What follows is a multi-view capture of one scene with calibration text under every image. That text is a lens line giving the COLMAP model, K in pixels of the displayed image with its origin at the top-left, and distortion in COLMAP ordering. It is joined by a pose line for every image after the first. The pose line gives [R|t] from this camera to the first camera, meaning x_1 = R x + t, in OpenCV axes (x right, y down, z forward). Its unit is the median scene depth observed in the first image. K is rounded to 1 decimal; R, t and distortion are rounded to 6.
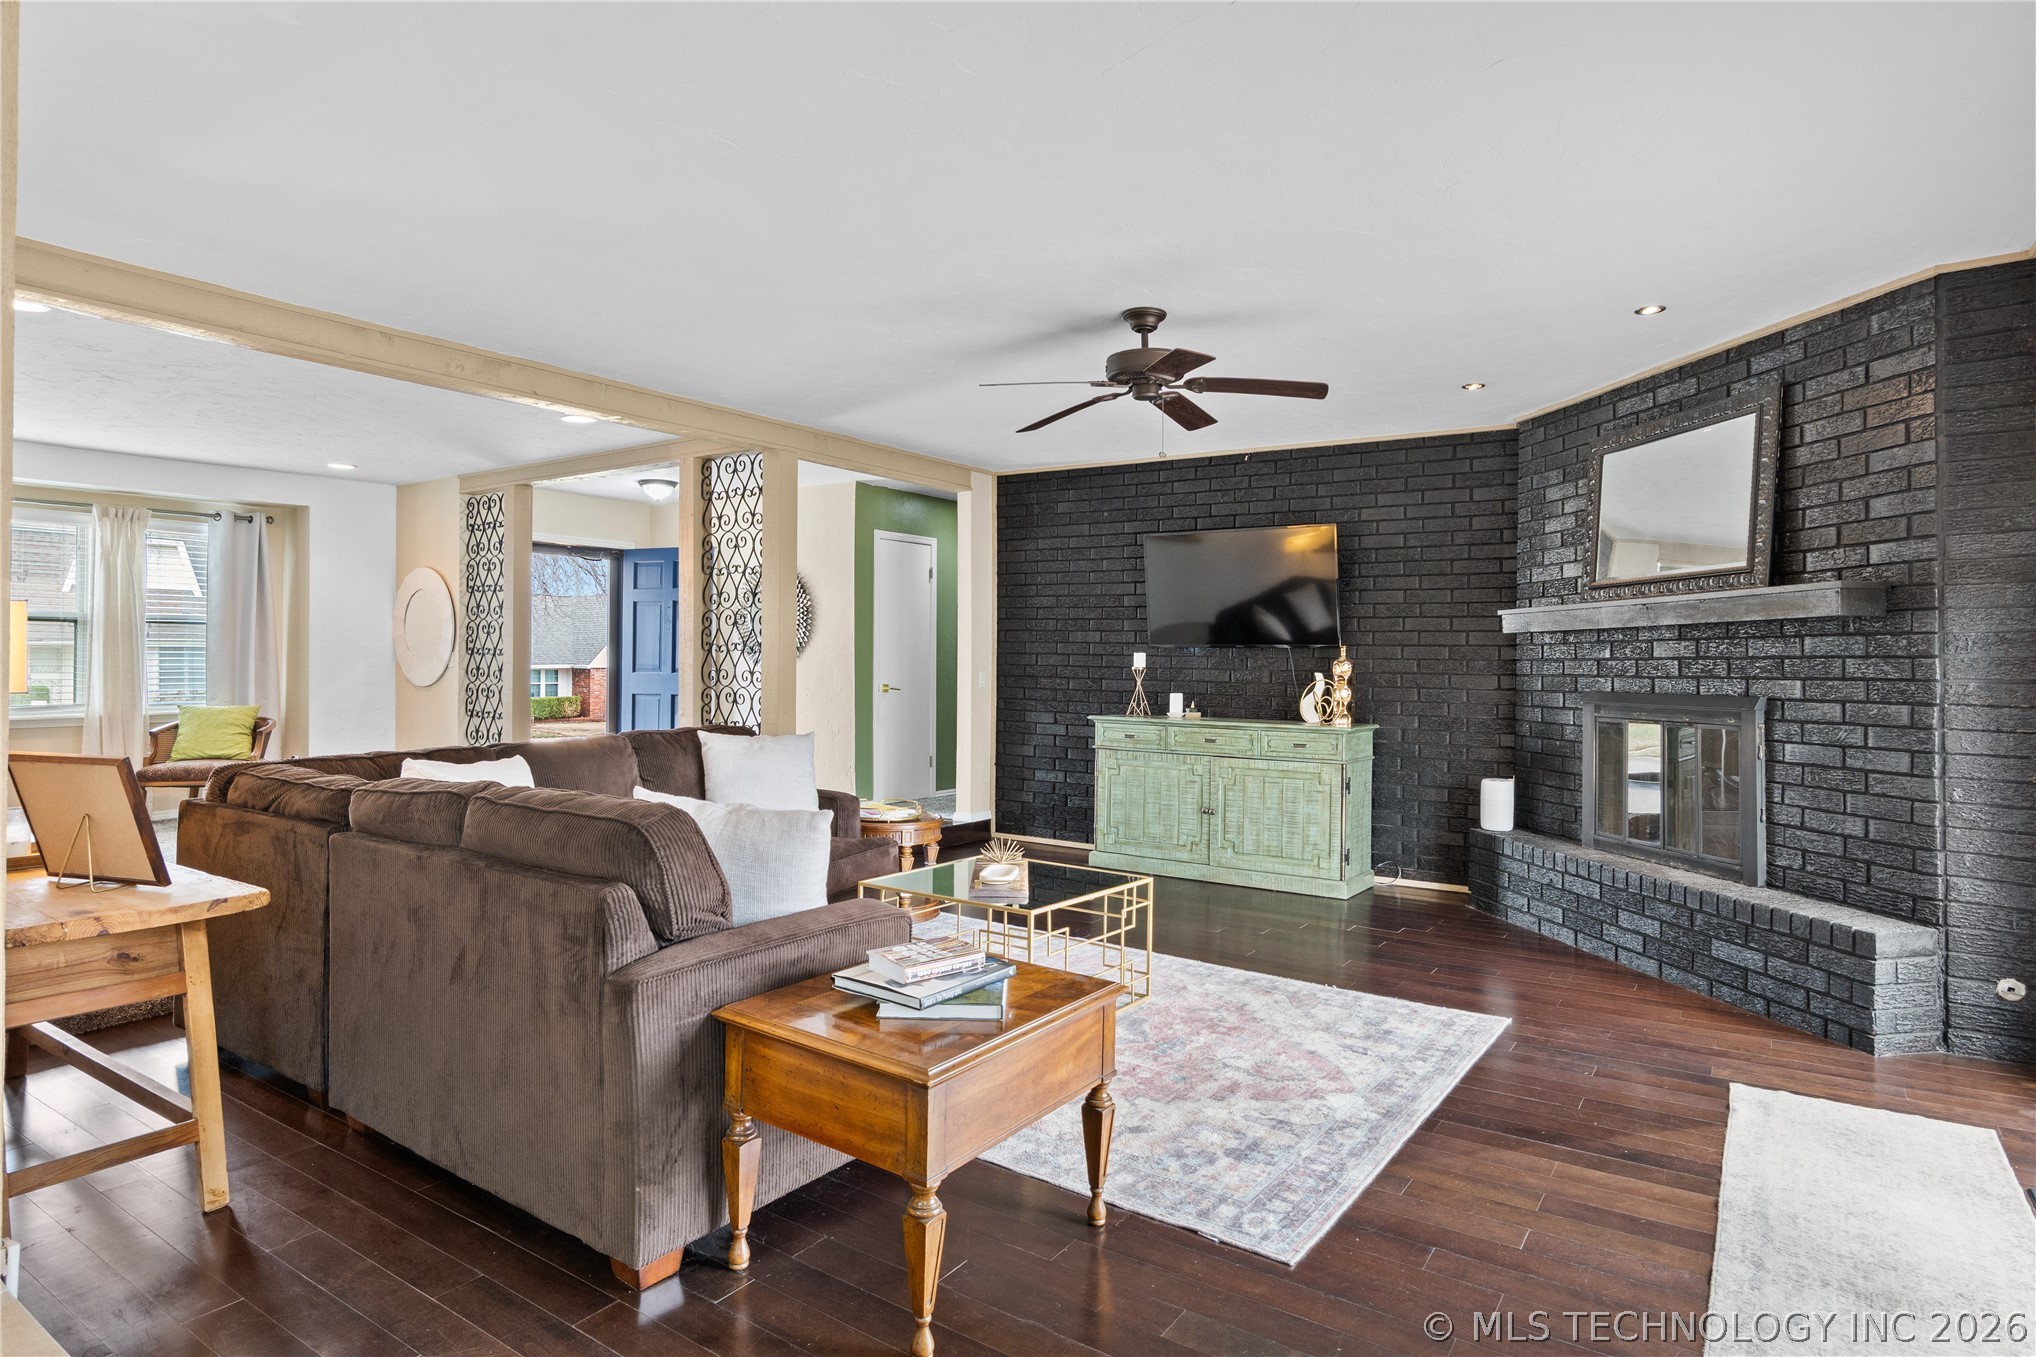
lens RADIAL K [[1101.8, 0, 1020.1], [0, 1101.8, 659.1], [0, 0, 1]] dist [-0.007454, 0.001308]
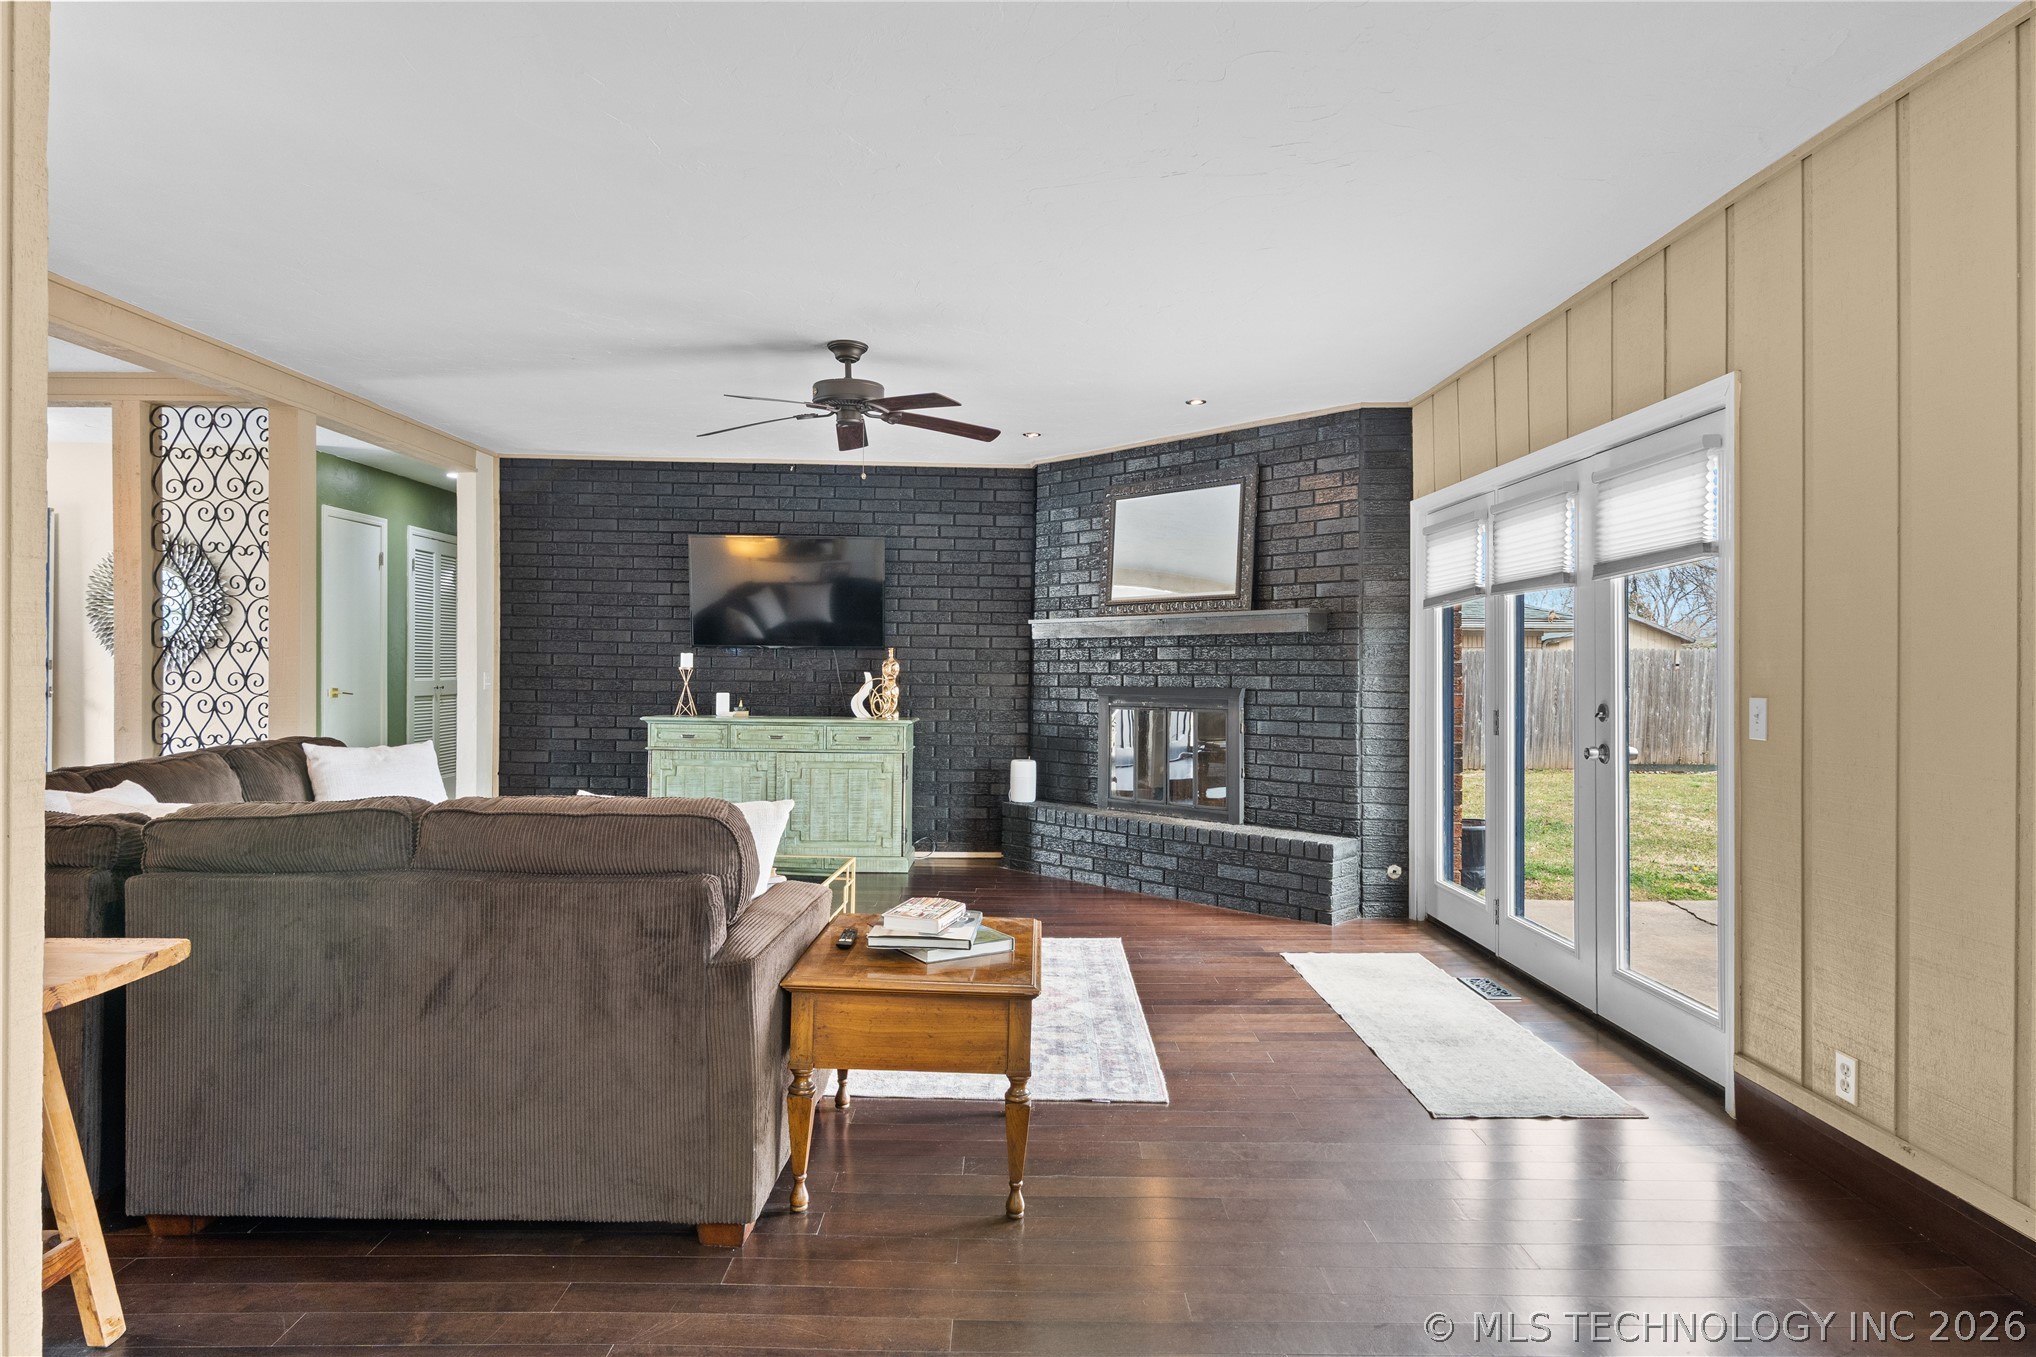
lens RADIAL K [[1129.9, 0, 1018.0], [0, 1129.9, 678.5], [0, 0, 1]] dist [-0.001259, 0.001424]
pose [[0.829947, -0.007165, 0.557796, -0.326140], [-0.002966, 0.999847, 0.017256, -0.001709], [-0.557834, -0.015976, 0.829799, -0.029155]]
